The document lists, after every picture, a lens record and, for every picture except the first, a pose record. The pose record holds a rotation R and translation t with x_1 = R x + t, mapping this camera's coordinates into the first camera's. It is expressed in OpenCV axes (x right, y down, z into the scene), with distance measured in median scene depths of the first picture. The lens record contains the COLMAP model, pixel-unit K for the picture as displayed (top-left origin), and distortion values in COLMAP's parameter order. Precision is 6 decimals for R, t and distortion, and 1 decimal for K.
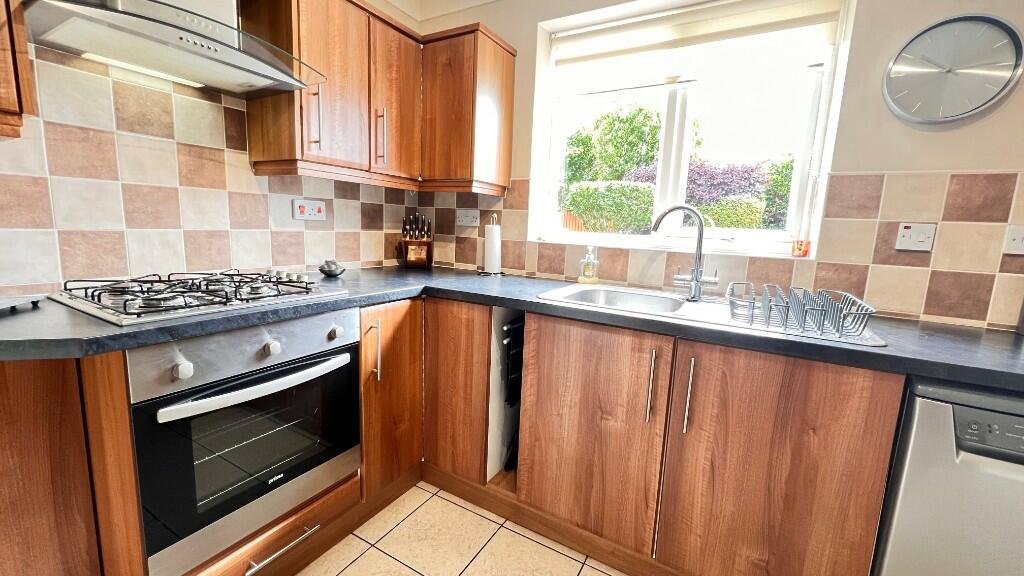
lens RADIAL K [[411.1, 0, 512.5], [0, 411.1, 285.7], [0, 0, 1]] dist [-0.000149, 0.000193]
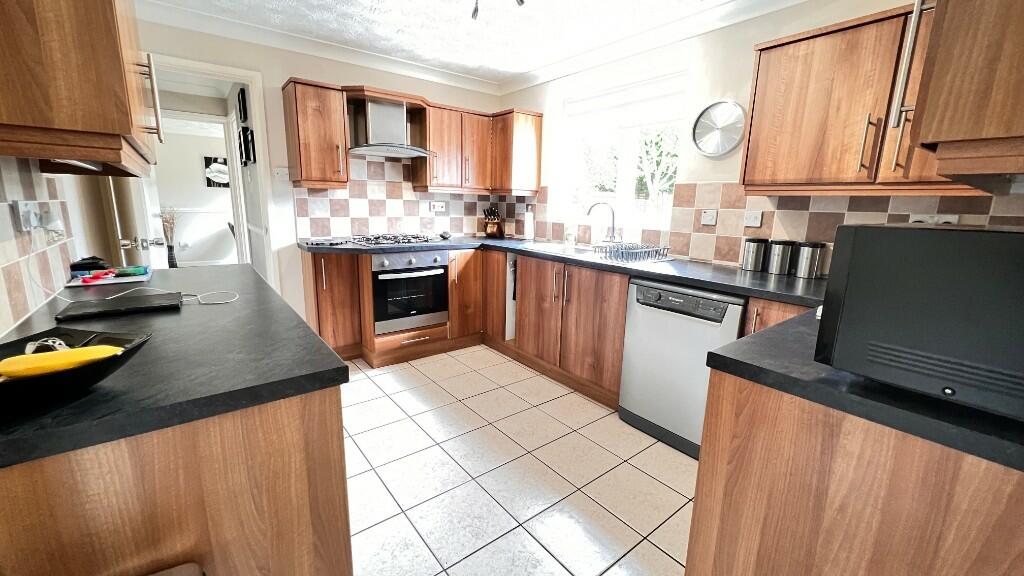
lens RADIAL K [[411.1, 0, 512.0], [0, 411.1, 287.6], [0, 0, 1]] dist [-0.000149, 0.000193]
pose [[0.927070, 0.055545, -0.370751, 0.752389], [-0.040024, 0.997975, 0.049434, 0.122509], [0.372746, -0.030990, 0.927416, -0.923717]]
